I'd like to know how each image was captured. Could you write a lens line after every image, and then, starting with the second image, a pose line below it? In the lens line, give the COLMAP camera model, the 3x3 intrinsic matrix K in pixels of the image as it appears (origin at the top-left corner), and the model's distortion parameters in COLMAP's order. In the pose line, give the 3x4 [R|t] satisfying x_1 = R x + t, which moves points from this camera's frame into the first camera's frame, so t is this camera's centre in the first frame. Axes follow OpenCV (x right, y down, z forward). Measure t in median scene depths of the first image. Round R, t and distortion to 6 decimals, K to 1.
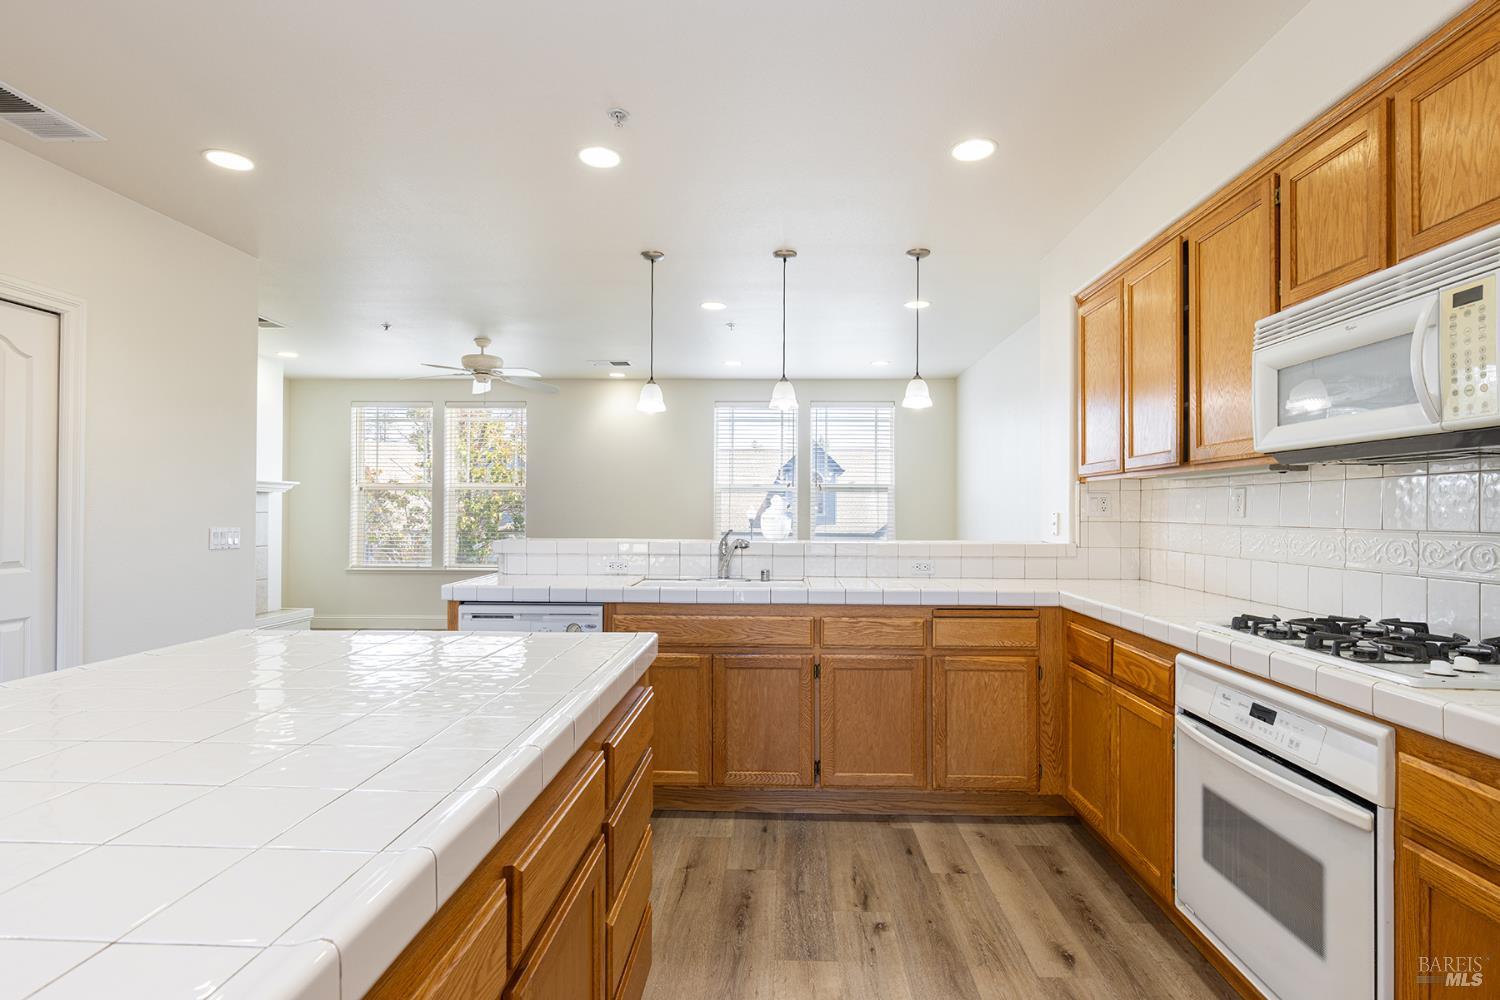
lens RADIAL K [[753.5, 0, 757.1], [0, 753.5, 504.9], [0, 0, 1]] dist [-0.007240, 0.000168]
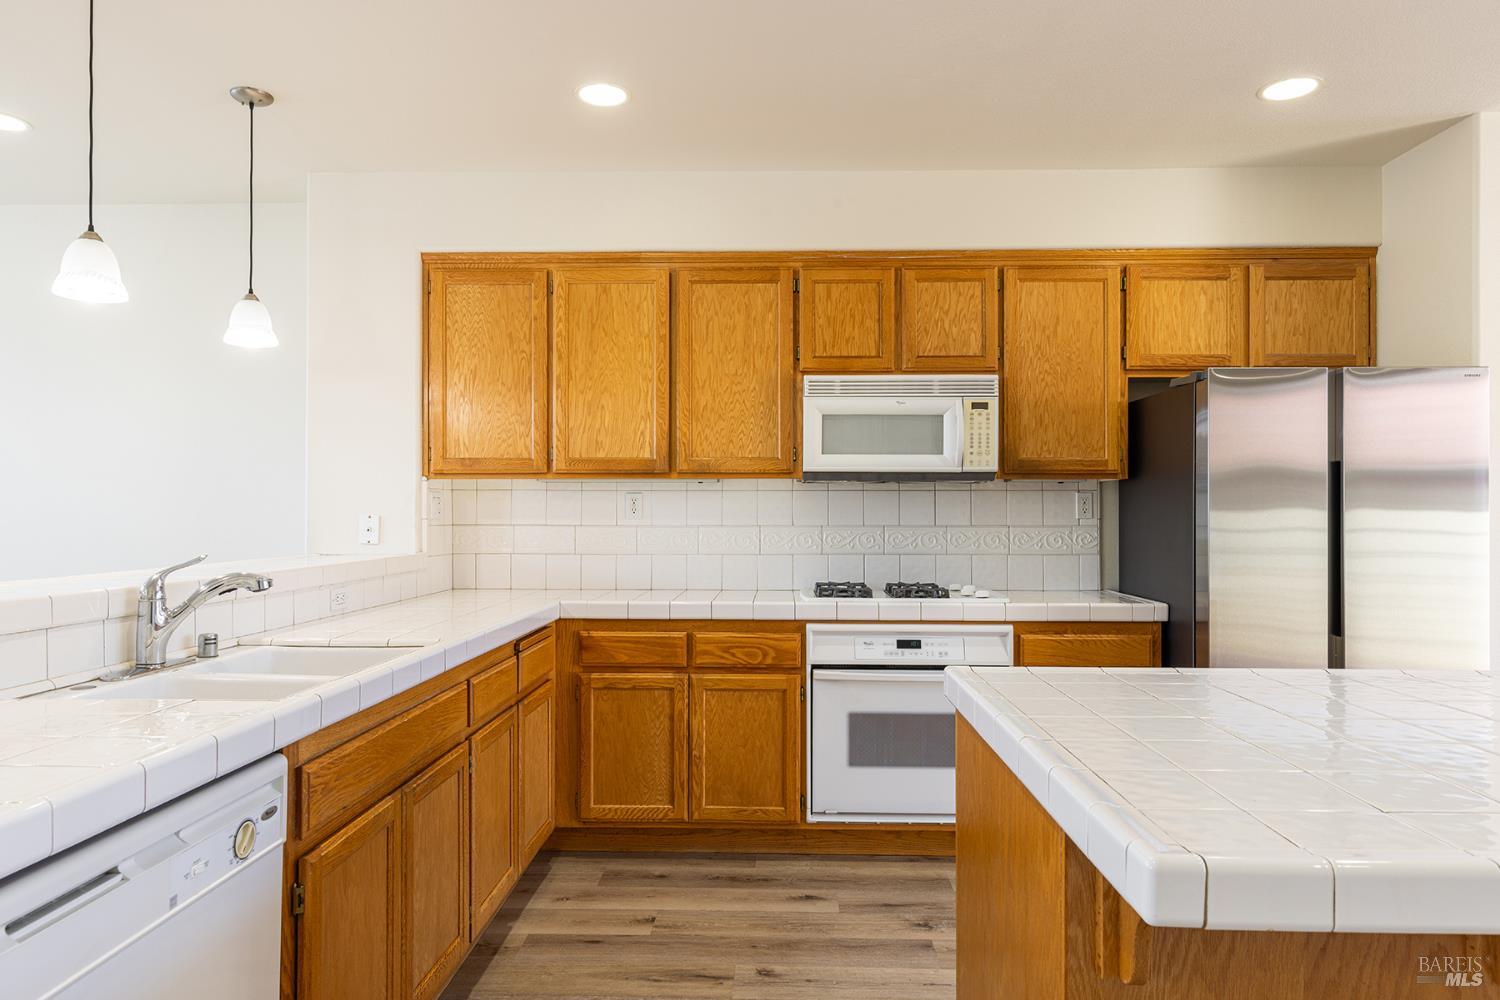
lens RADIAL K [[939.8, 0, 757.4], [0, 939.8, 505.1], [0, 0, 1]] dist [0.009233, 0.001004]
pose [[-0.011652, 0.004205, 0.999923, -0.730850], [-0.009775, 0.999943, -0.004319, 0.000552], [-0.999884, -0.009824, -0.011610, 0.768783]]
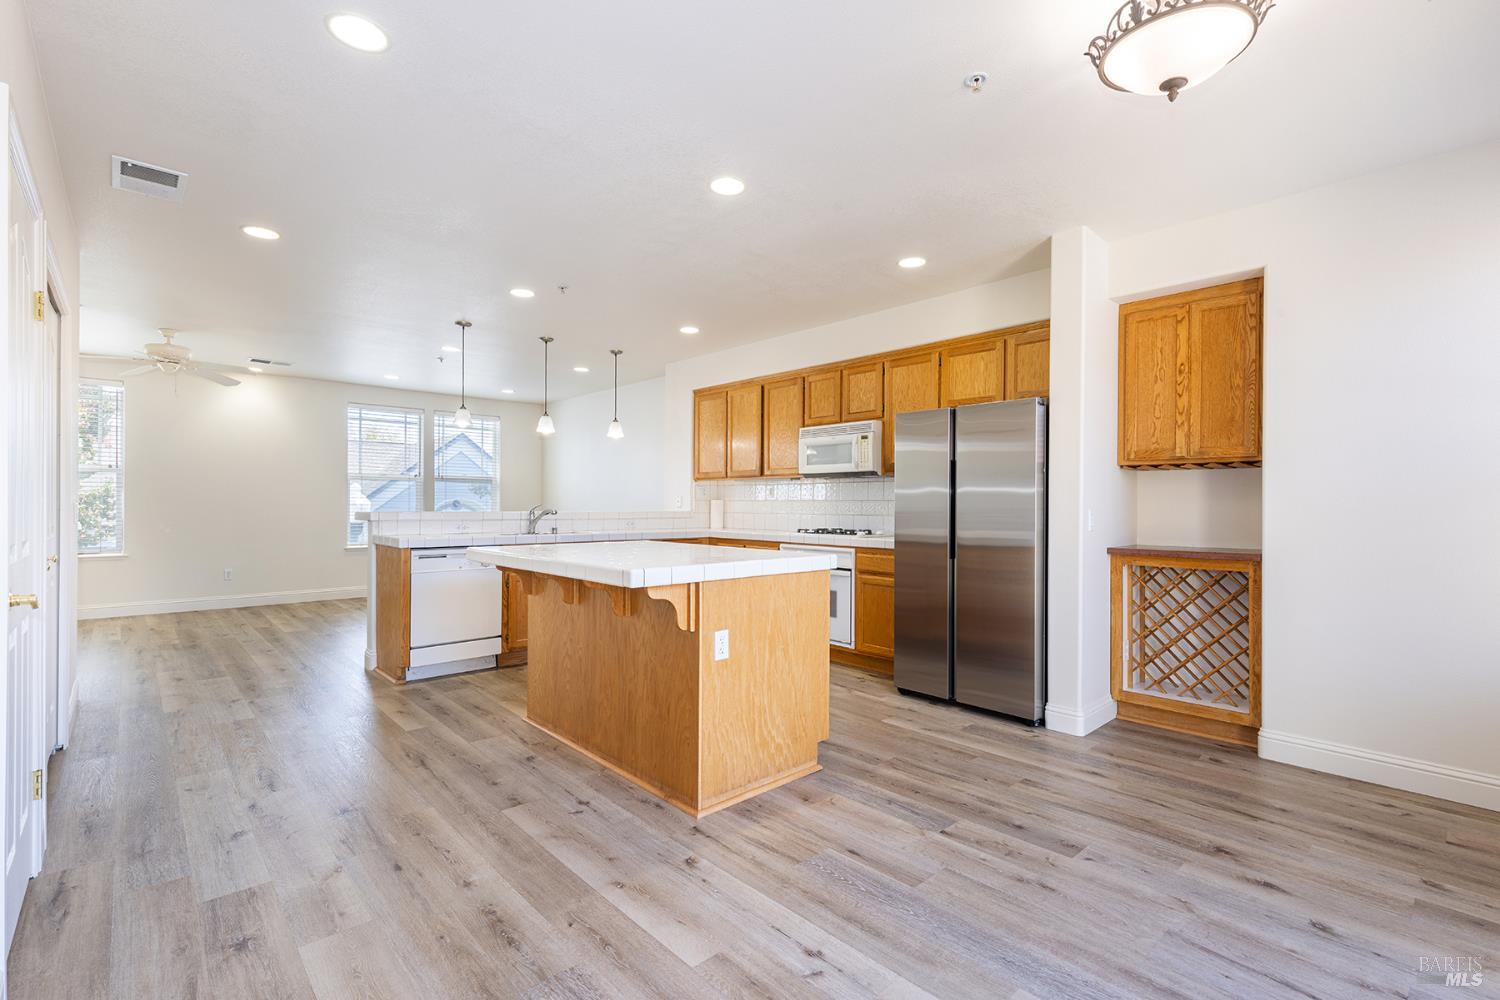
lens RADIAL K [[674.3, 0, 755.9], [0, 674.3, 506.2], [0, 0, 1]] dist [0.006342, -0.000687]
pose [[0.707790, -0.001781, 0.706420, -0.899727], [-0.008080, 0.999911, 0.010616, 0.020888], [-0.706377, -0.013222, 0.707713, -0.504127]]
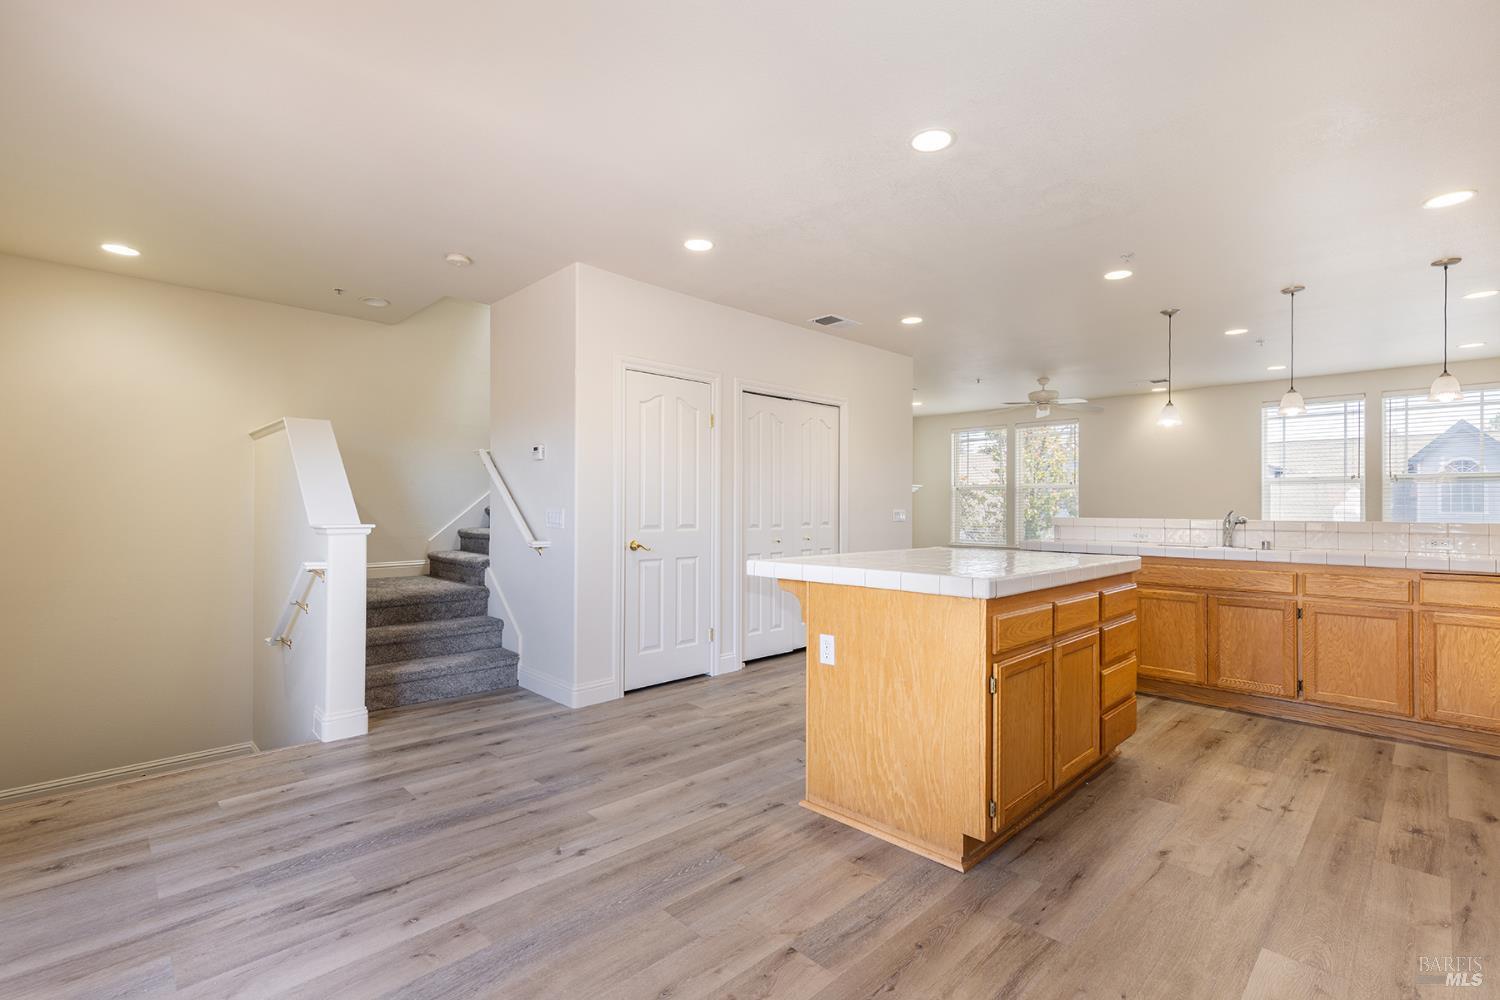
lens RADIAL K [[674.3, 0, 756.4], [0, 674.3, 504.0], [0, 0, 1]] dist [0.006342, -0.000687]
pose [[0.730705, -0.004980, -0.682675, 0.198458], [0.003753, 0.999988, -0.003278, 0.026233], [0.682683, -0.000167, 0.730715, -0.550563]]
